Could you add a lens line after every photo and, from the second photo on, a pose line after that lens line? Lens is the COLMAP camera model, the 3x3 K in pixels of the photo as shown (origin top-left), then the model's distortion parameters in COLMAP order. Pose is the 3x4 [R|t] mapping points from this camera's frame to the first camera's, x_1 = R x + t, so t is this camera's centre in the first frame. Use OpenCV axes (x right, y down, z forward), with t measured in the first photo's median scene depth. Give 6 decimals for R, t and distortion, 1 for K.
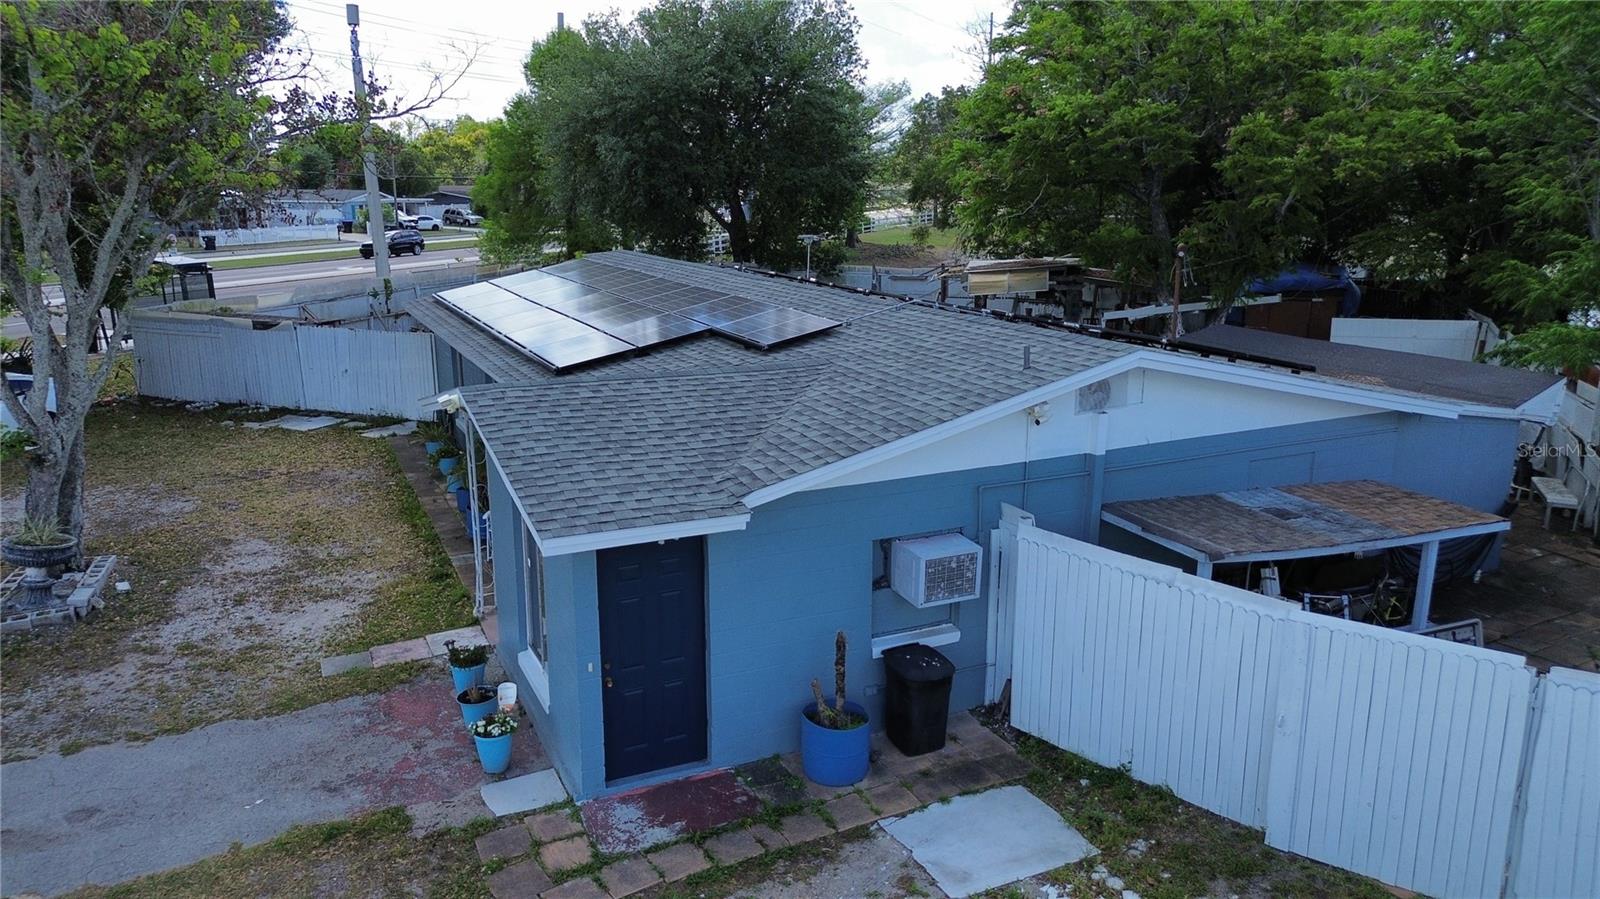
lens RADIAL K [[1131.2, 0, 807.5], [0, 1131.2, 447.7], [0, 0, 1]] dist [0.064973, -0.067107]
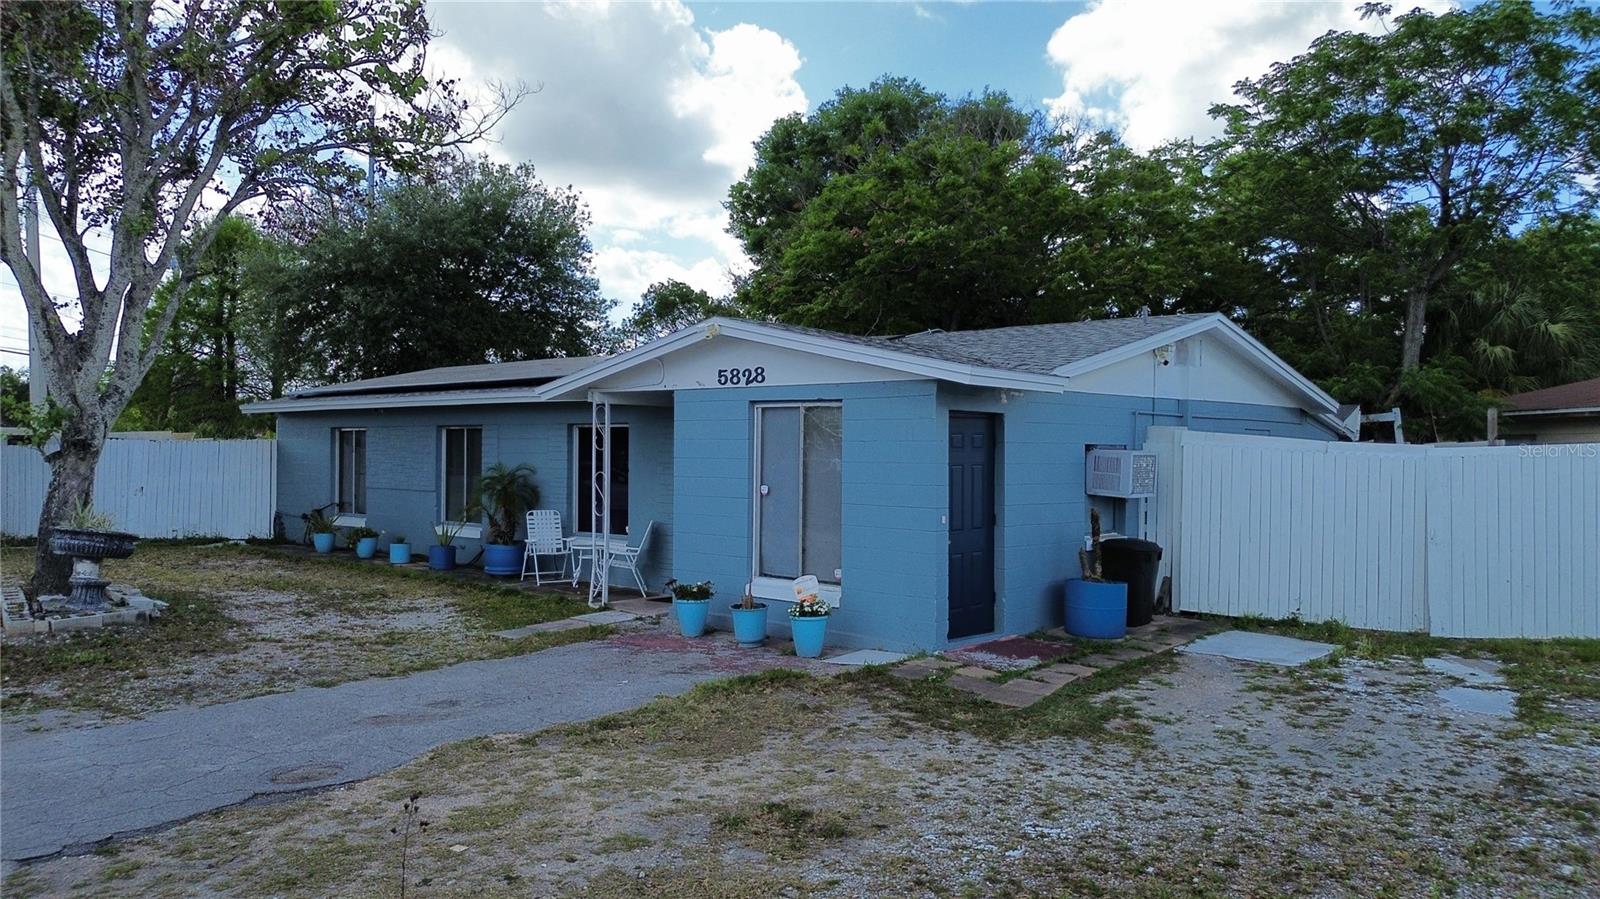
lens RADIAL K [[1131.2, 0, 807.5], [0, 1131.2, 447.7], [0, 0, 1]] dist [0.064973, -0.067107]
pose [[0.921943, 0.009501, 0.387208, -0.510724], [0.079751, 0.973621, -0.213778, 0.240886], [-0.379025, 0.227972, 0.896866, 0.035082]]
